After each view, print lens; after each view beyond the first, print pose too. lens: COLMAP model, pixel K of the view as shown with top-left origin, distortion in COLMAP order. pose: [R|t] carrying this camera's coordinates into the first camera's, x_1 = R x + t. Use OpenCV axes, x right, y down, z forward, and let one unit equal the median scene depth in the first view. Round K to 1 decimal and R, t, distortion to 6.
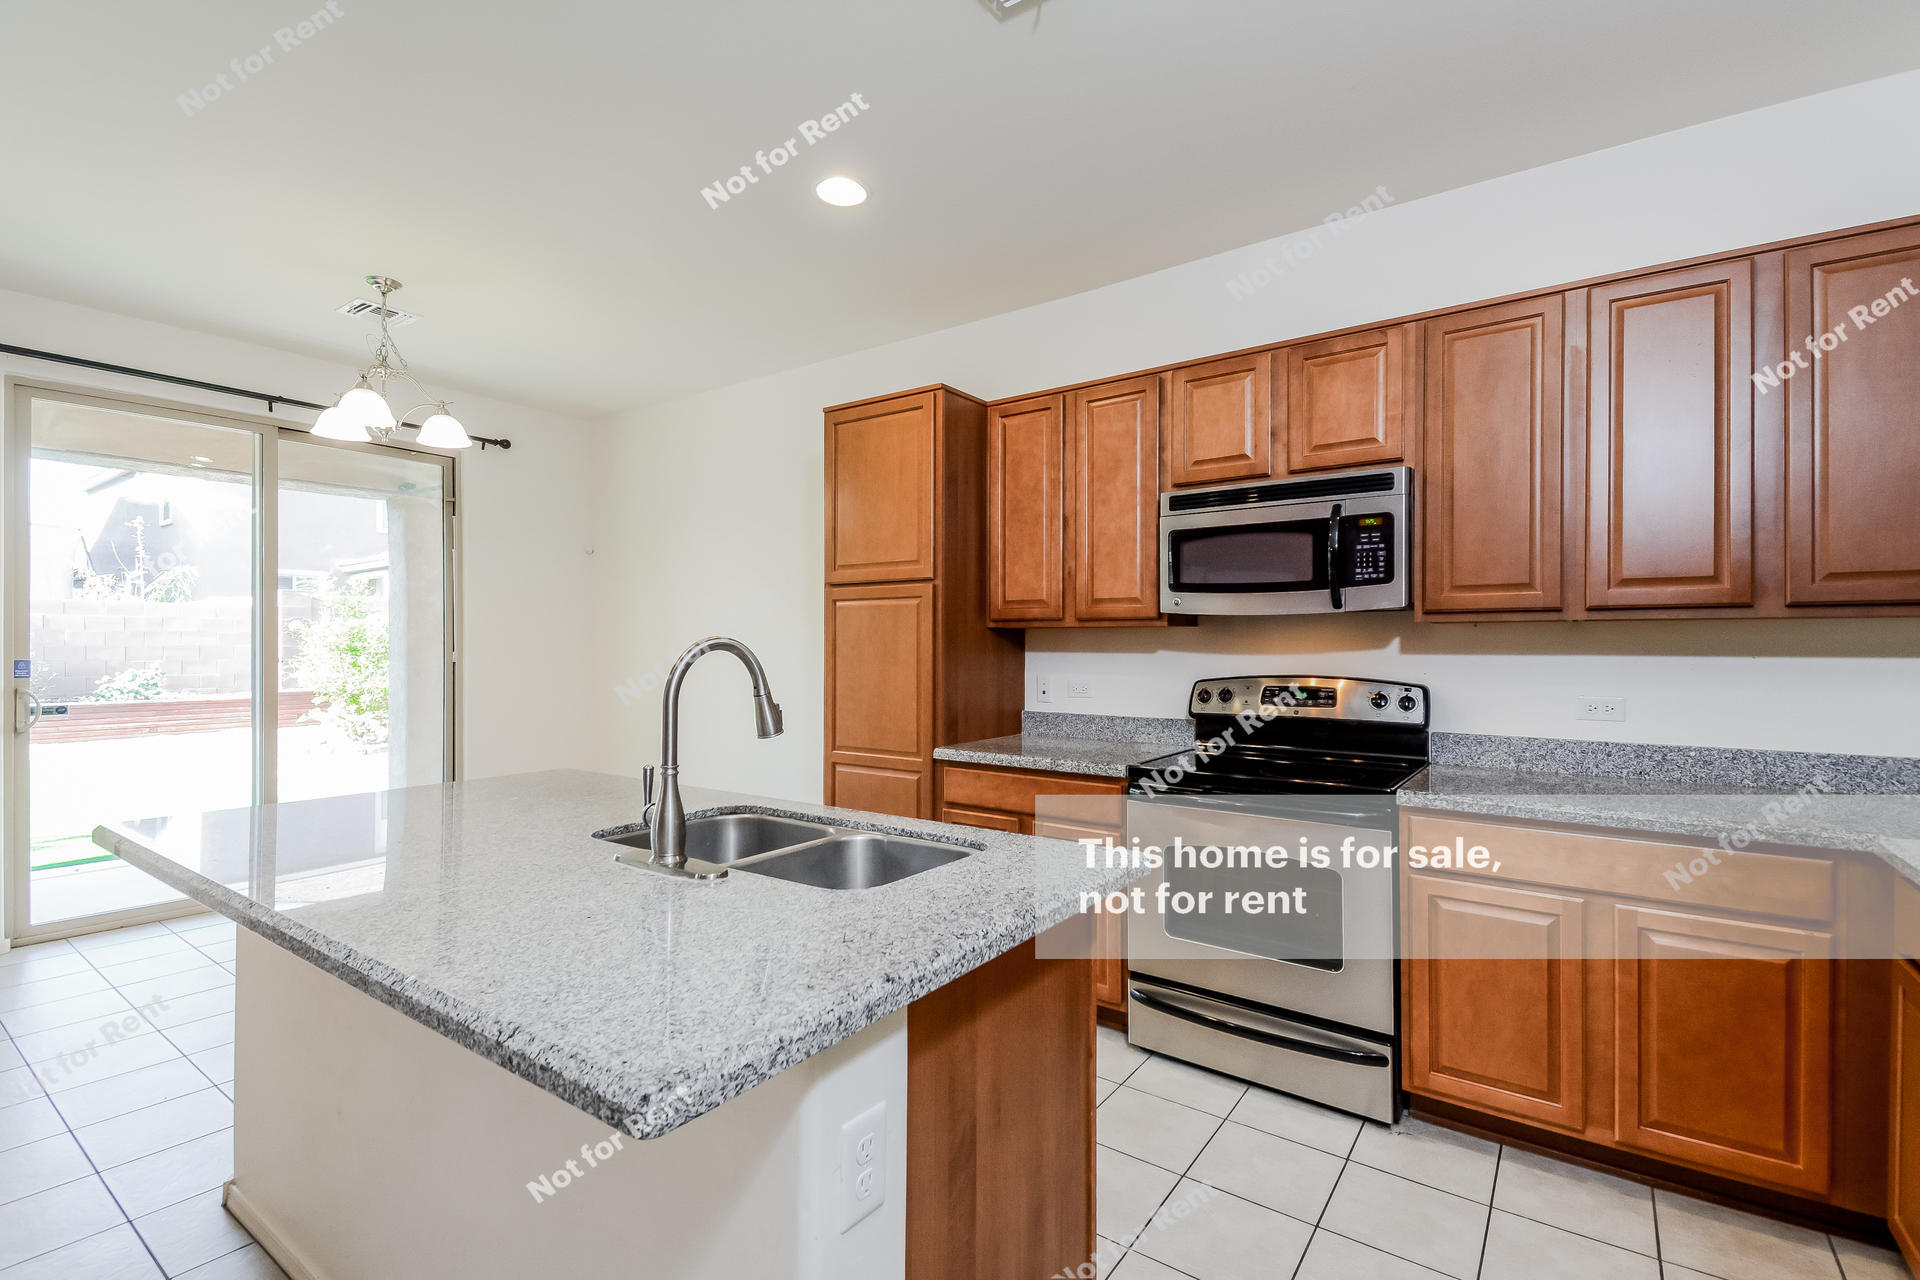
lens RADIAL K [[863.5, 0, 960.8], [0, 863.5, 645.3], [0, 0, 1]] dist [0.017216, -0.000204]
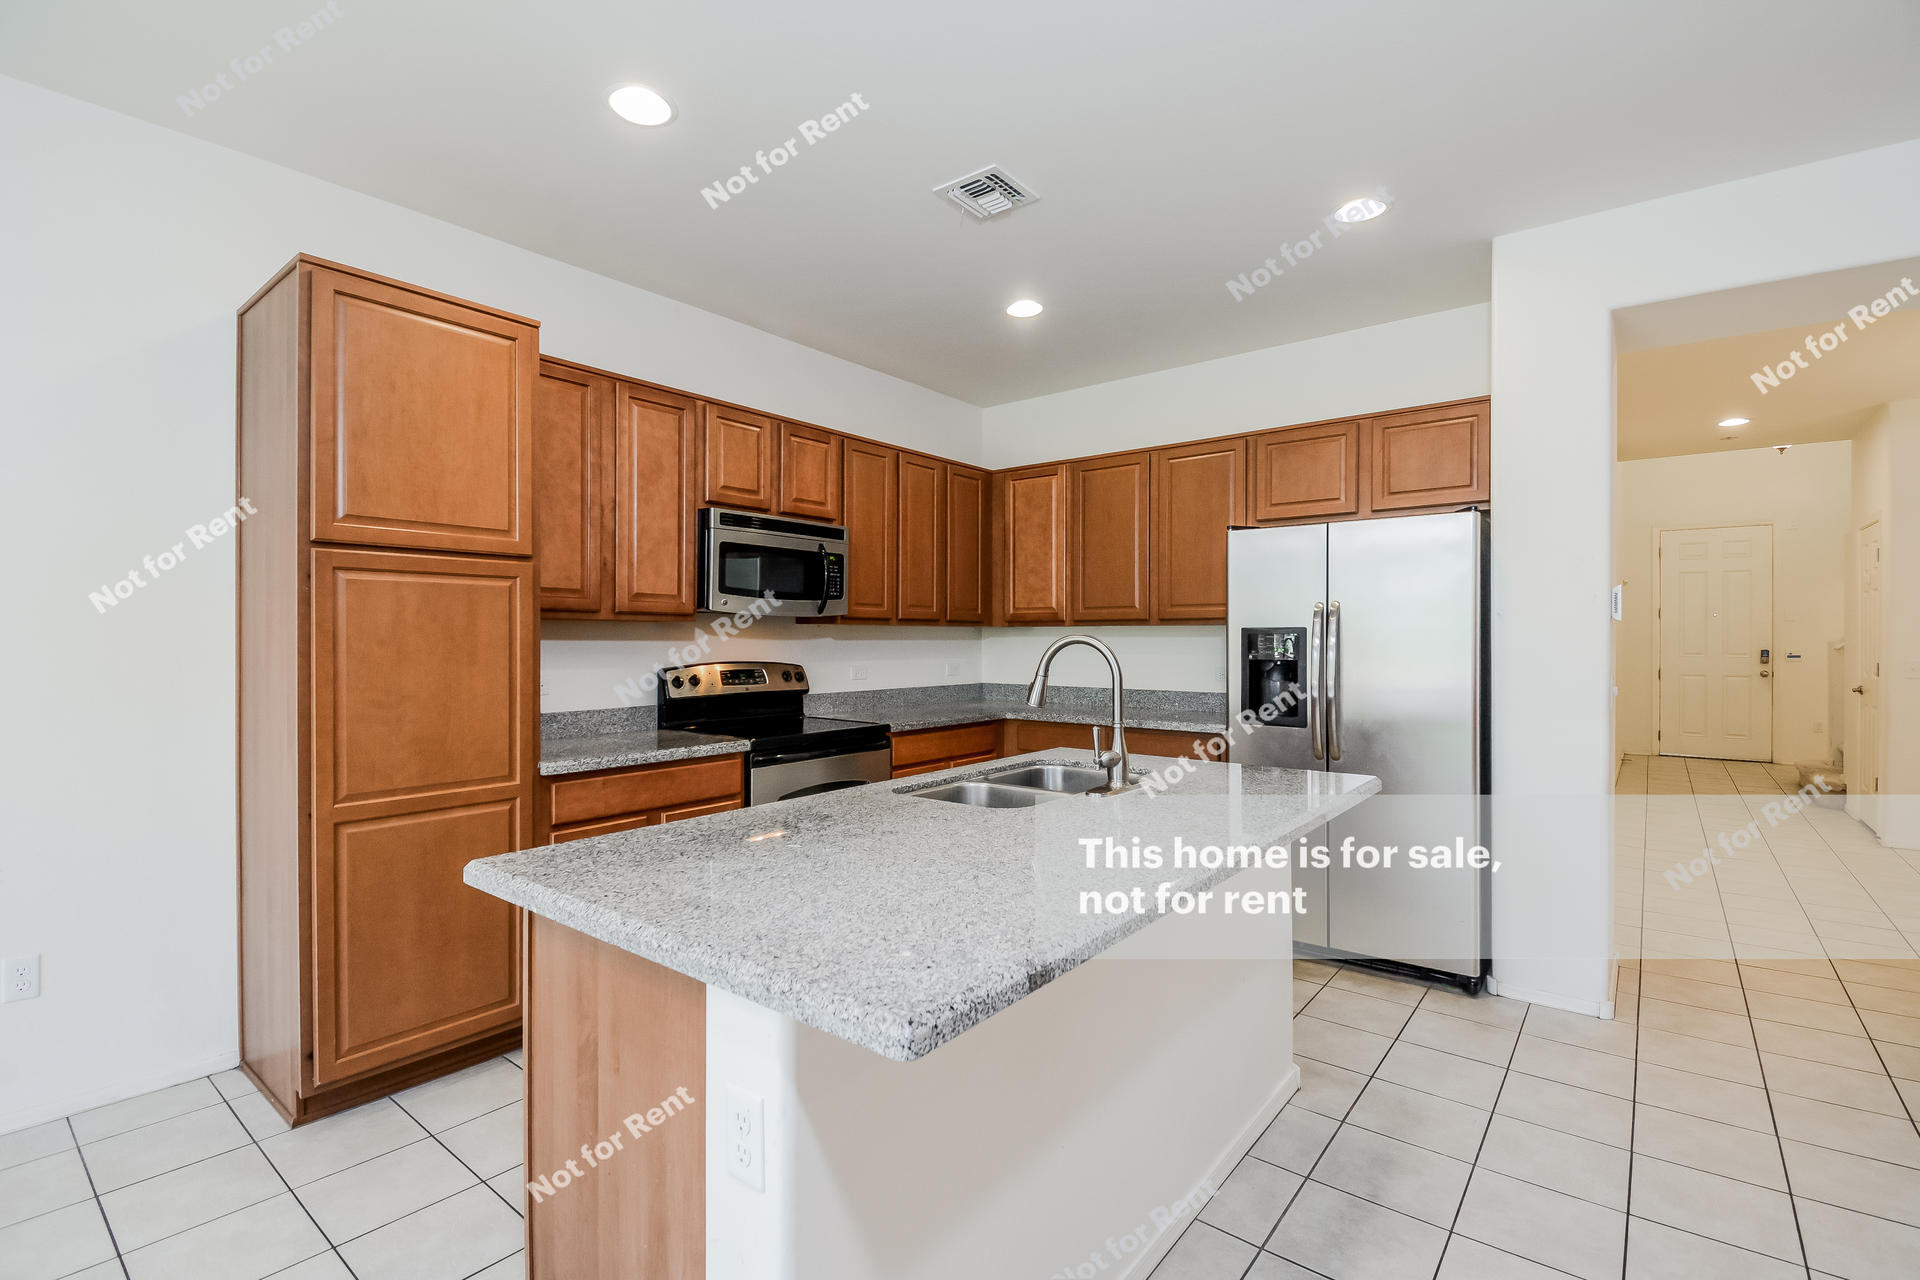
lens RADIAL K [[863.5, 0, 960.8], [0, 863.5, 645.3], [0, 0, 1]] dist [0.017216, -0.000204]
pose [[0.043187, -0.009347, 0.999023, -0.890780], [0.001317, 0.999956, 0.009299, -0.001190], [-0.999066, 0.000914, 0.043198, 0.597950]]
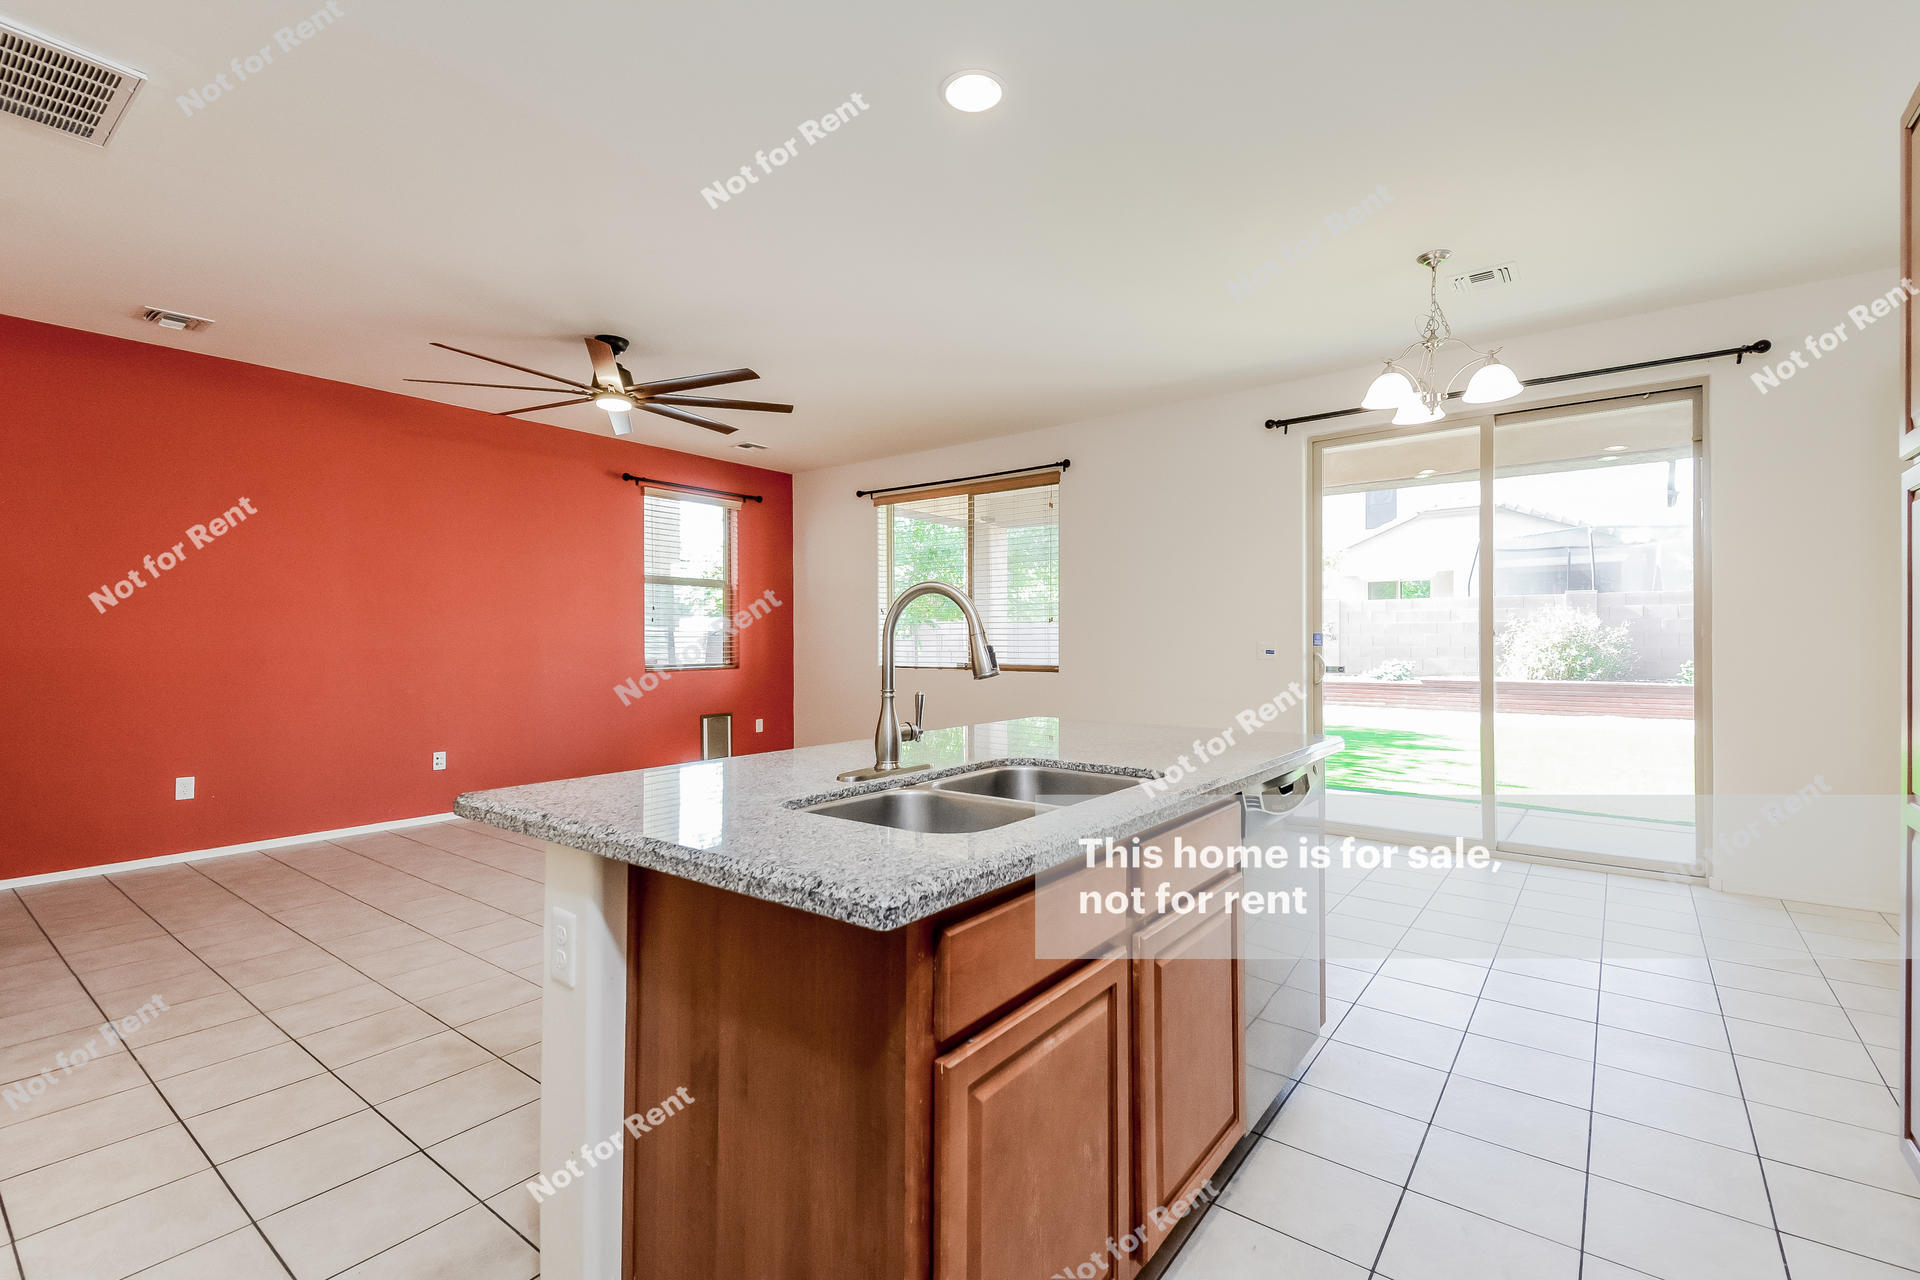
lens RADIAL K [[847.1, 0, 960.0], [0, 847.1, 640.0], [0, 0, 1]] dist [0.017003, -0.000029]
pose [[-0.034263, -0.004111, -0.999404, 0.412479], [0.004175, 0.999982, -0.004256, 0.037843], [0.999404, -0.004318, -0.034245, 0.564237]]
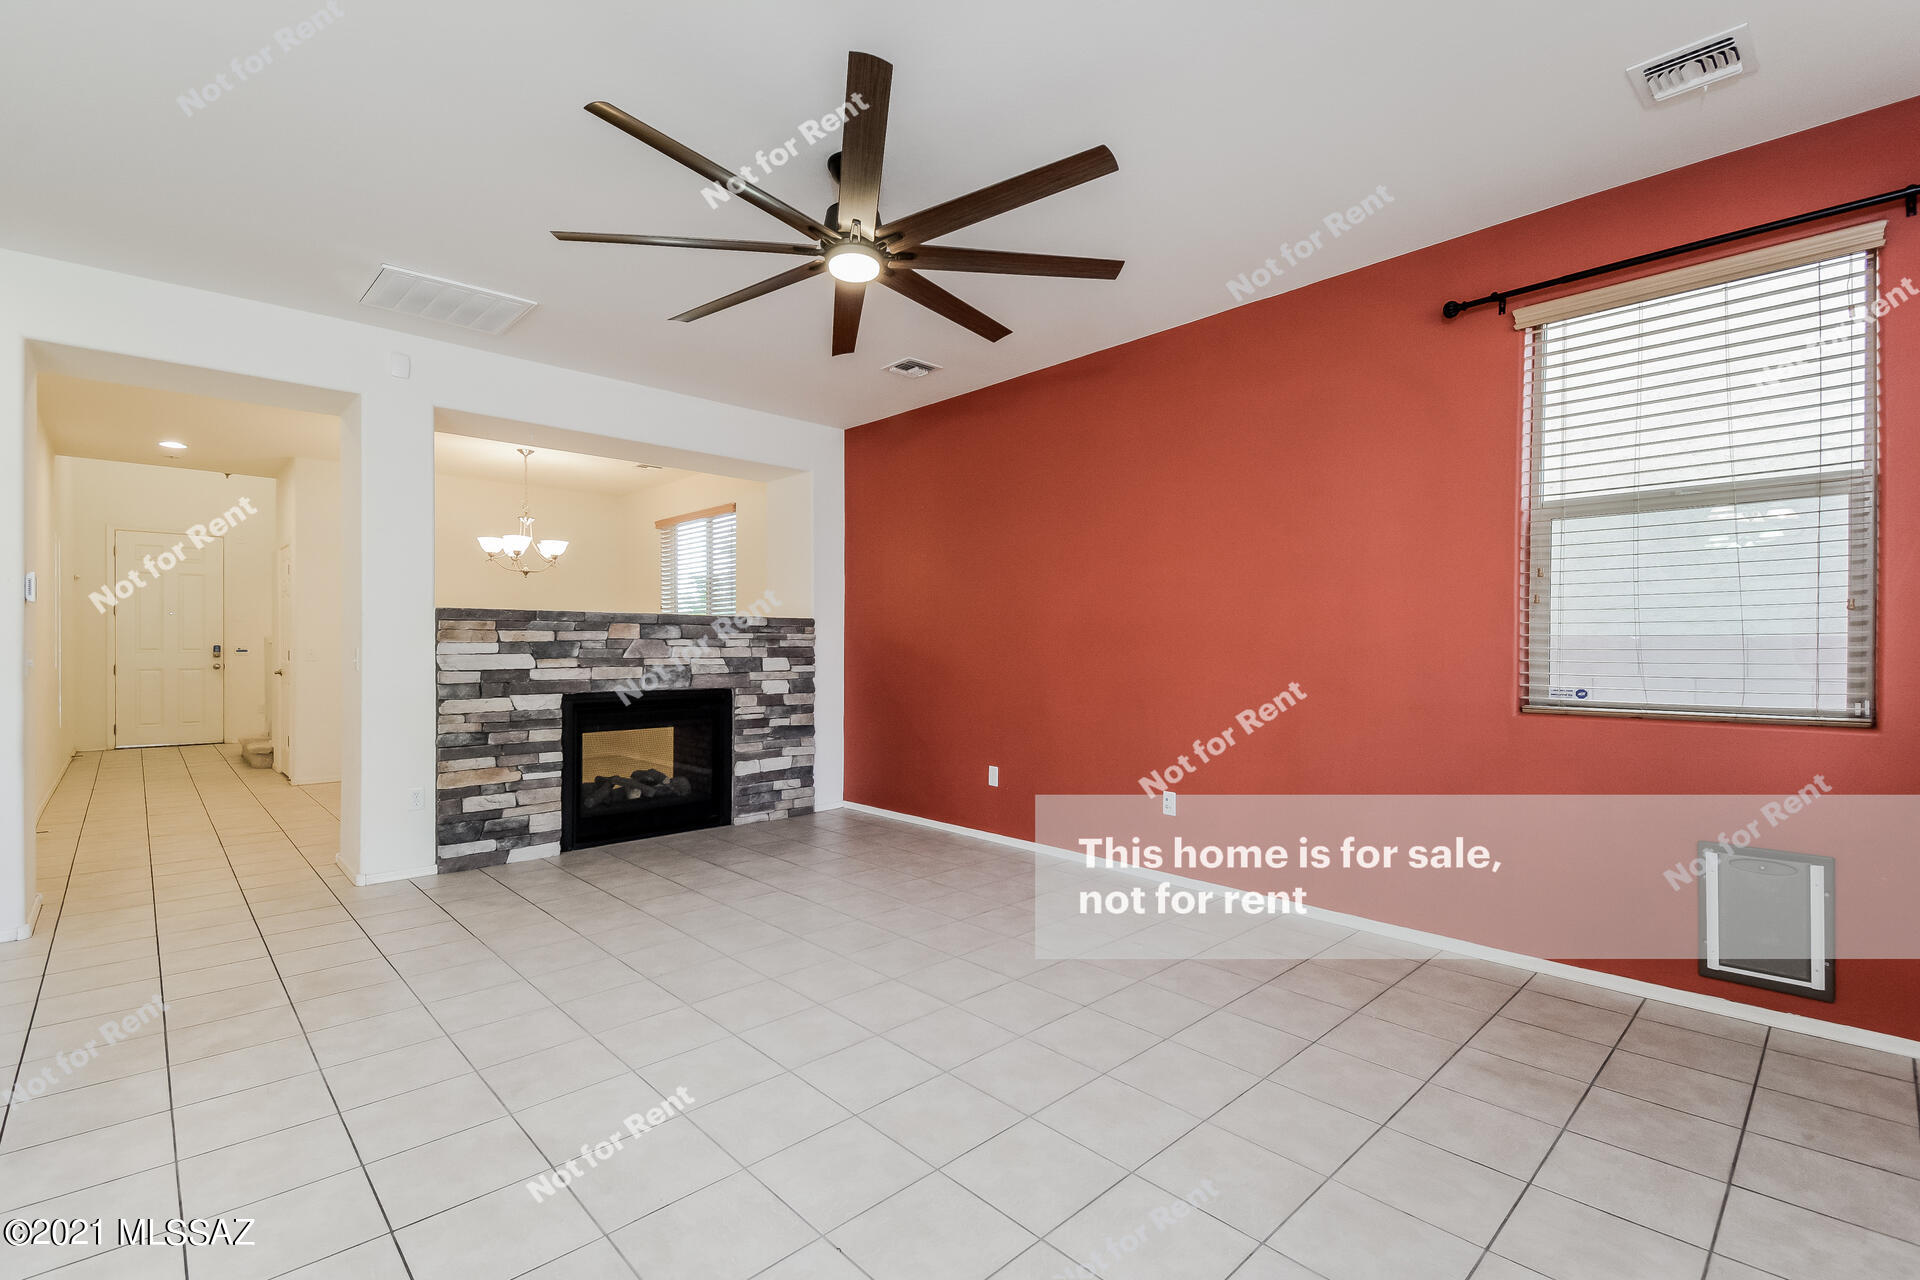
lens RADIAL K [[863.5, 0, 960.8], [0, 863.5, 645.3], [0, 0, 1]] dist [0.017216, -0.000204]
pose [[-0.983210, -0.003991, 0.182432, -1.280227], [-0.003480, 0.999989, 0.003119, 0.027294], [-0.182443, 0.002431, -0.983213, 0.817615]]
